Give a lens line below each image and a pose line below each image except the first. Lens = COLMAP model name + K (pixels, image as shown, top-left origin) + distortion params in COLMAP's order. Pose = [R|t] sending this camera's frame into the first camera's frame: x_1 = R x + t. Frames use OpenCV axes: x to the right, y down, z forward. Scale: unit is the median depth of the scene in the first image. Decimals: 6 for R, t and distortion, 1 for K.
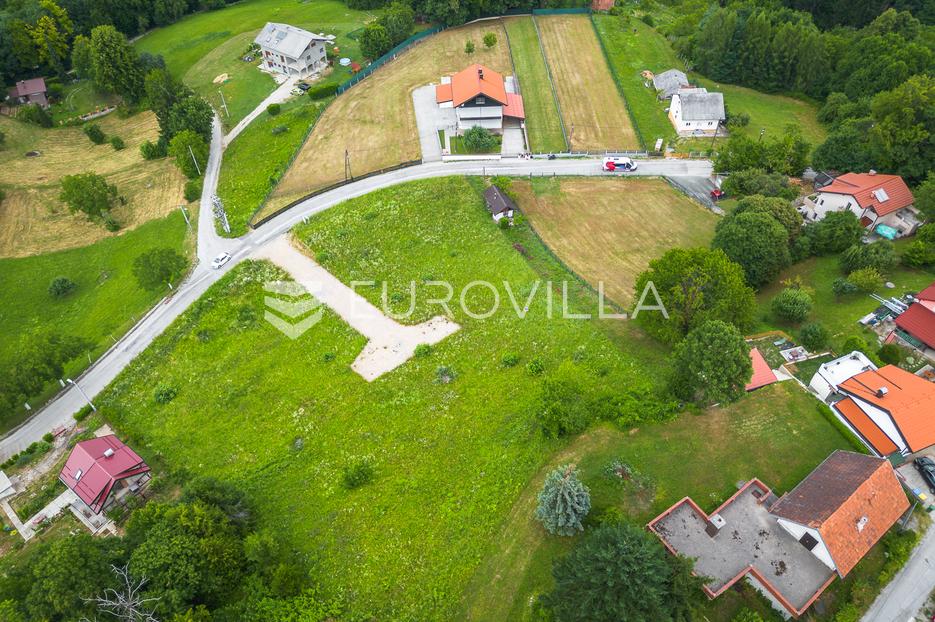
lens RADIAL K [[660.1, 0, 467.2], [0, 660.1, 313.8], [0, 0, 1]] dist [0.071841, -0.067805]
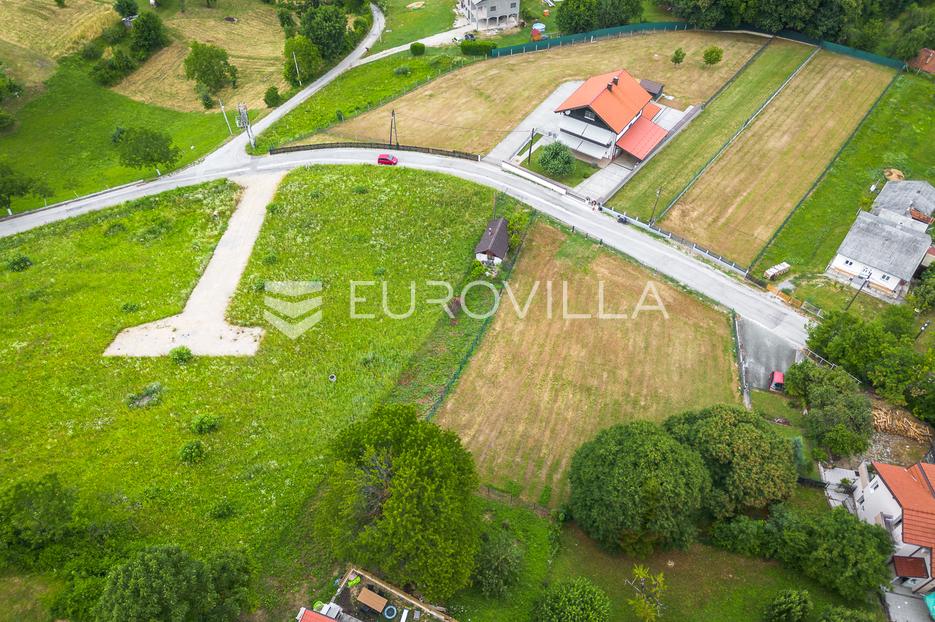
lens RADIAL K [[660.1, 0, 468.1], [0, 660.1, 310.3], [0, 0, 1]] dist [0.071841, -0.067805]
pose [[0.785624, 0.465601, -0.407444, 0.338546], [-0.454521, 0.881125, 0.130497, -0.169235], [0.419769, 0.082670, 0.903858, 0.289258]]
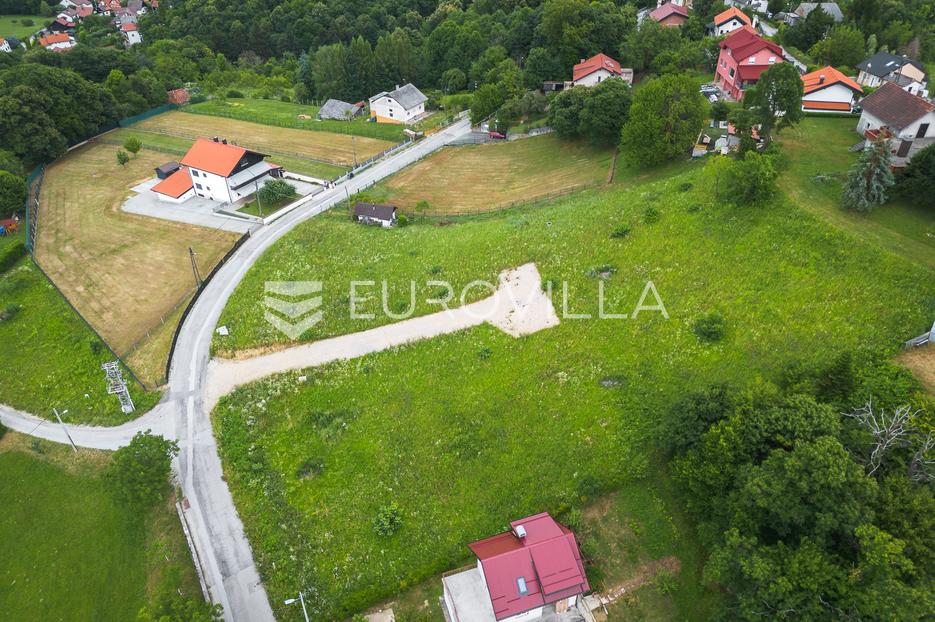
lens RADIAL K [[660.1, 0, 468.1], [0, 660.1, 313.0], [0, 0, 1]] dist [0.071841, -0.067805]
pose [[0.555924, -0.492350, 0.669731, -0.542548], [0.619597, 0.782548, 0.060977, -0.028856], [-0.554119, 0.381064, 0.740096, 0.253474]]
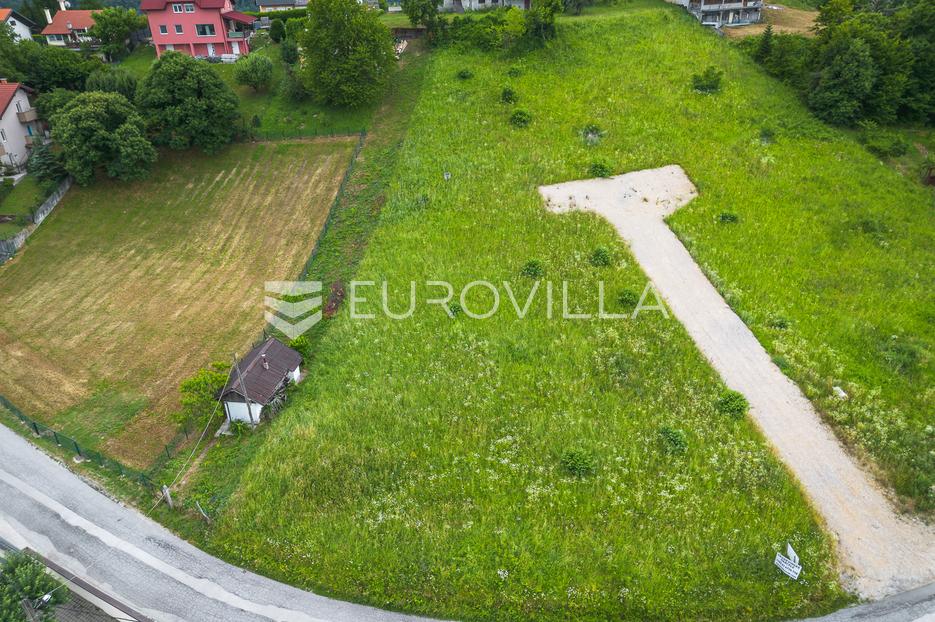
lens RADIAL K [[660.1, 0, 466.9], [0, 660.1, 308.5], [0, 0, 1]] dist [0.071841, -0.067805]
pose [[-0.875026, -0.199083, 0.441243, -0.210714], [0.380647, 0.280155, 0.881261, -0.446920], [-0.299061, 0.939084, -0.169362, 0.913021]]
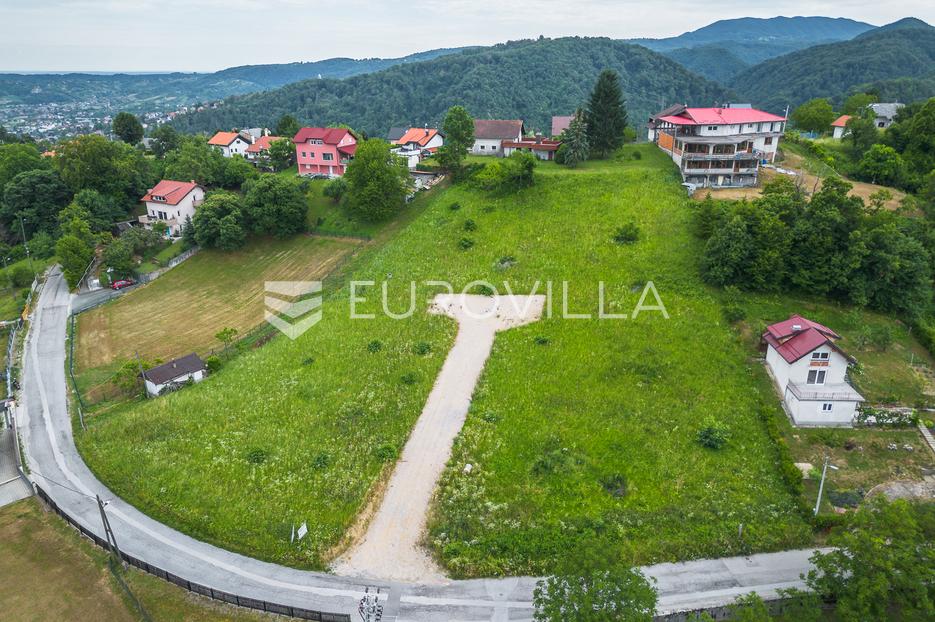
lens RADIAL K [[660.1, 0, 468.6], [0, 660.1, 309.0], [0, 0, 1]] dist [0.071841, -0.067805]
pose [[-0.572585, -0.271872, 0.773454, -0.588487], [0.616314, 0.479401, 0.624766, -0.406656], [-0.540651, 0.834422, -0.106939, 0.787370]]
